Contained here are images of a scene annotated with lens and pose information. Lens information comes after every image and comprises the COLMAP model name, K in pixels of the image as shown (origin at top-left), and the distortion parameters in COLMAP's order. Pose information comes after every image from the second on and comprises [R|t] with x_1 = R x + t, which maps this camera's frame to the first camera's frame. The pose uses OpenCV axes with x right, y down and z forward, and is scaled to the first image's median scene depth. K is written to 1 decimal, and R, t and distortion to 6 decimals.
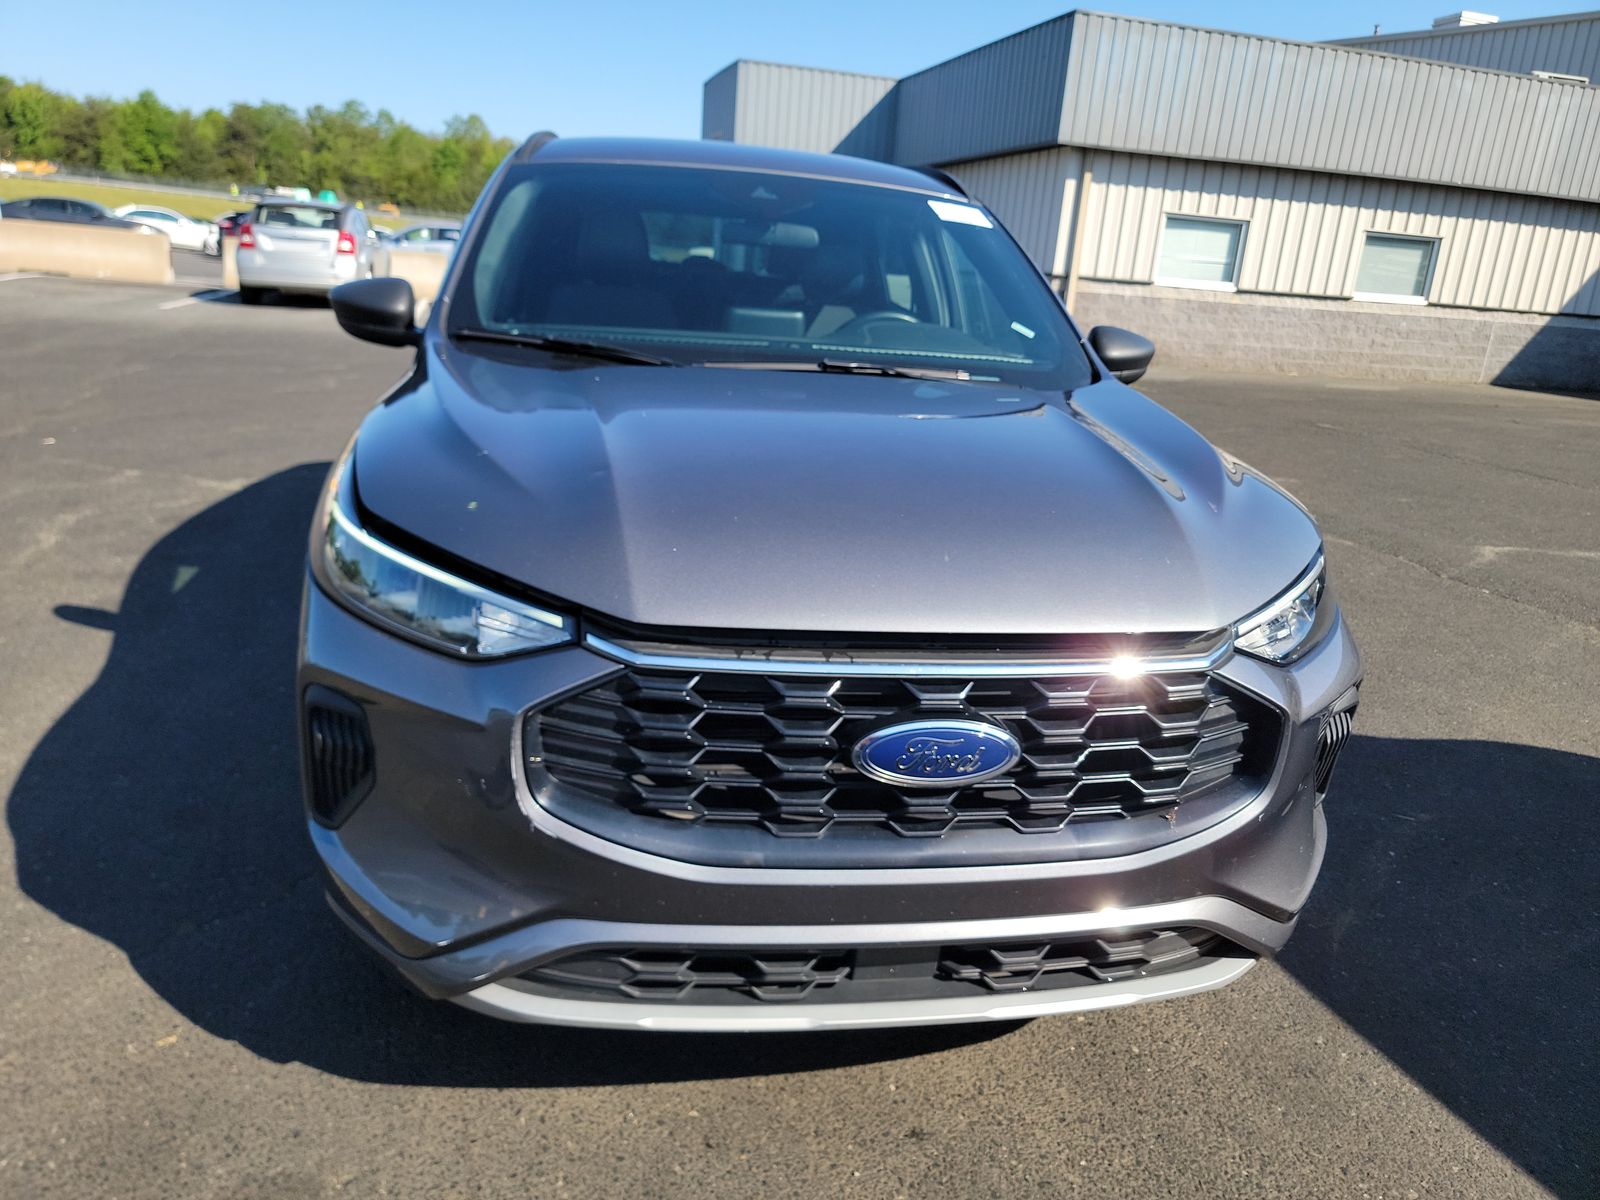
lens RADIAL K [[1144.0, 0, 793.2], [0, 1144.0, 612.3], [0, 0, 1]] dist [0.038243, -0.025114]
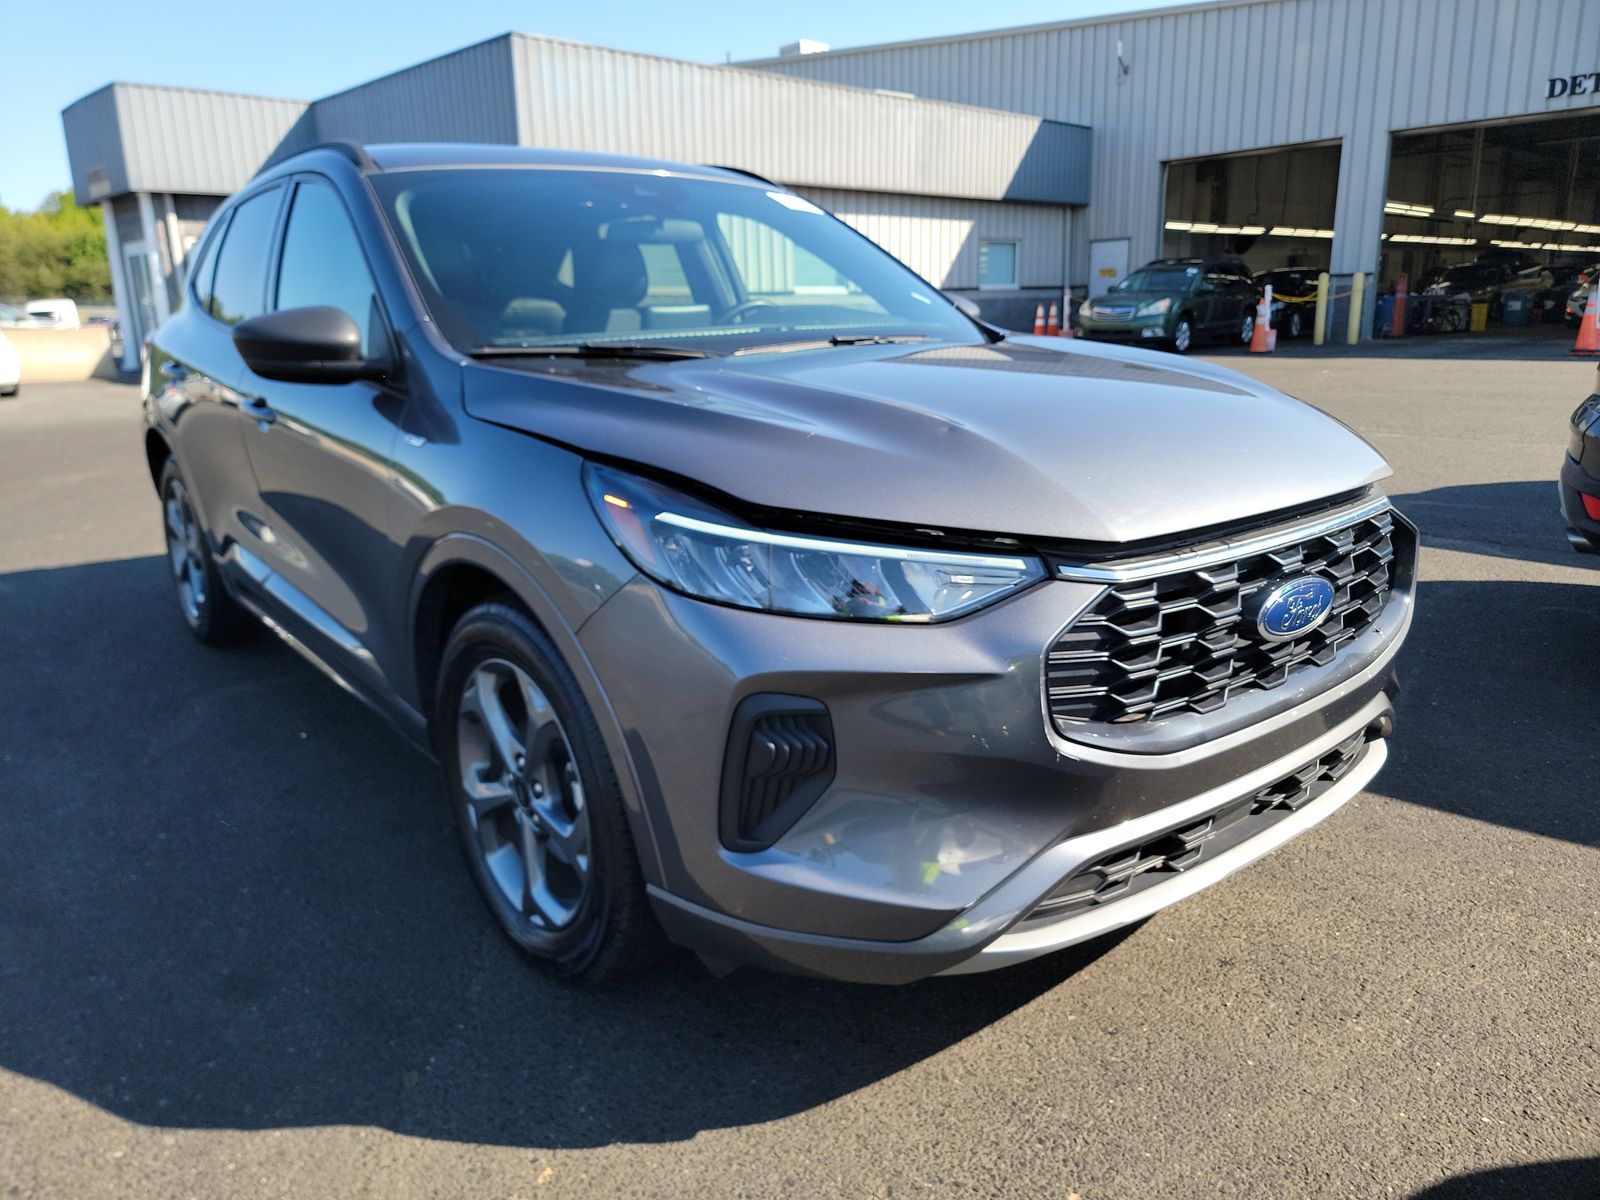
lens RADIAL K [[1144.0, 0, 795.2], [0, 1144.0, 589.1], [0, 0, 1]] dist [0.038243, -0.025114]
pose [[0.871251, -0.206036, 0.445500, -0.522735], [0.221567, 0.974986, 0.017604, -0.020377], [-0.437984, 0.083371, 0.895109, 0.092241]]
